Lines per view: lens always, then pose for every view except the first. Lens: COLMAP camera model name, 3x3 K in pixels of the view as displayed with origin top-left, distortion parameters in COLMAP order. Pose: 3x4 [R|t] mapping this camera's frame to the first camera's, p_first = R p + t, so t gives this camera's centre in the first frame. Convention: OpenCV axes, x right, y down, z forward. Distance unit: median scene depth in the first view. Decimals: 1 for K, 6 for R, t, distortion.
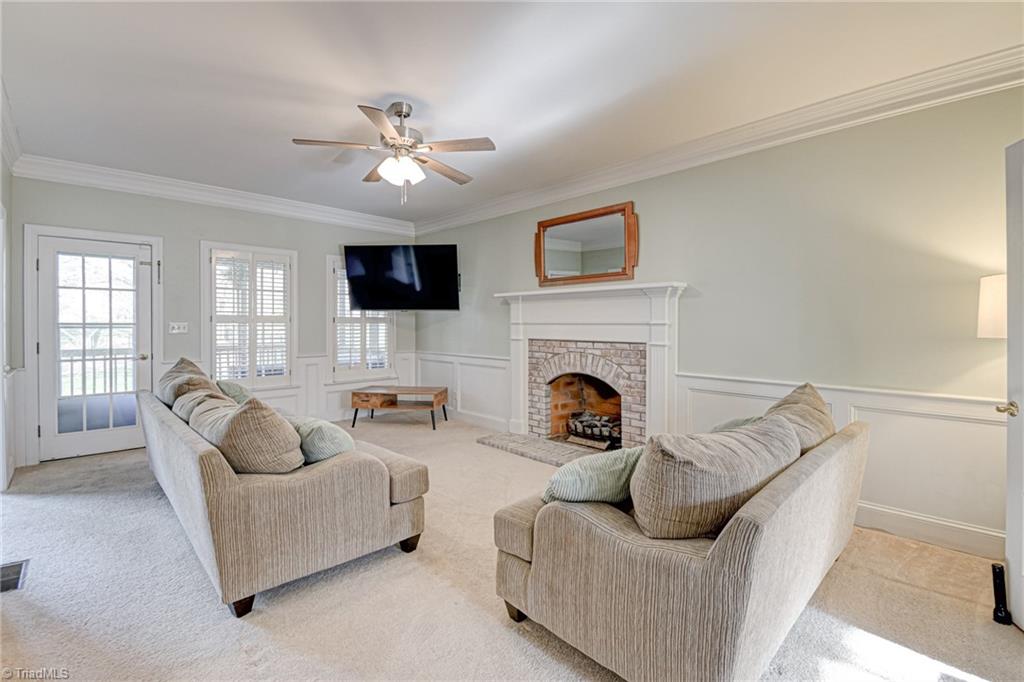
lens RADIAL K [[461.7, 0, 522.0], [0, 461.7, 343.5], [0, 0, 1]] dist [0.037111, -0.027429]
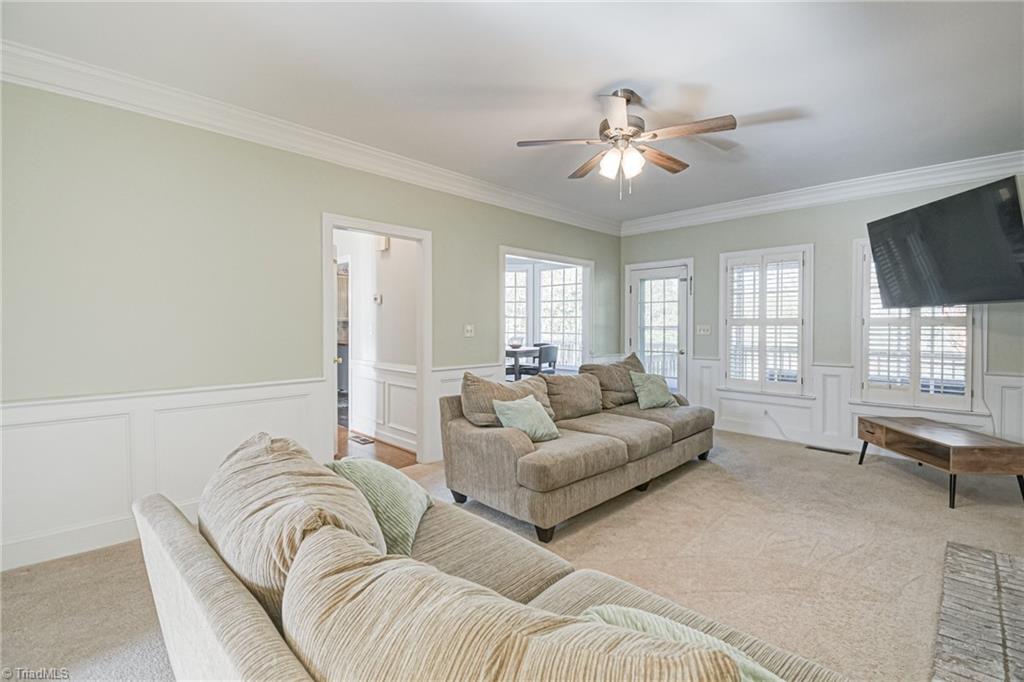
lens RADIAL K [[461.7, 0, 522.0], [0, 461.7, 343.5], [0, 0, 1]] dist [0.037111, -0.027429]
pose [[0.016083, 0.034361, -0.999280, 0.381203], [-0.045109, 0.998417, 0.033605, -0.015739], [0.998853, 0.044536, 0.017608, 0.439794]]
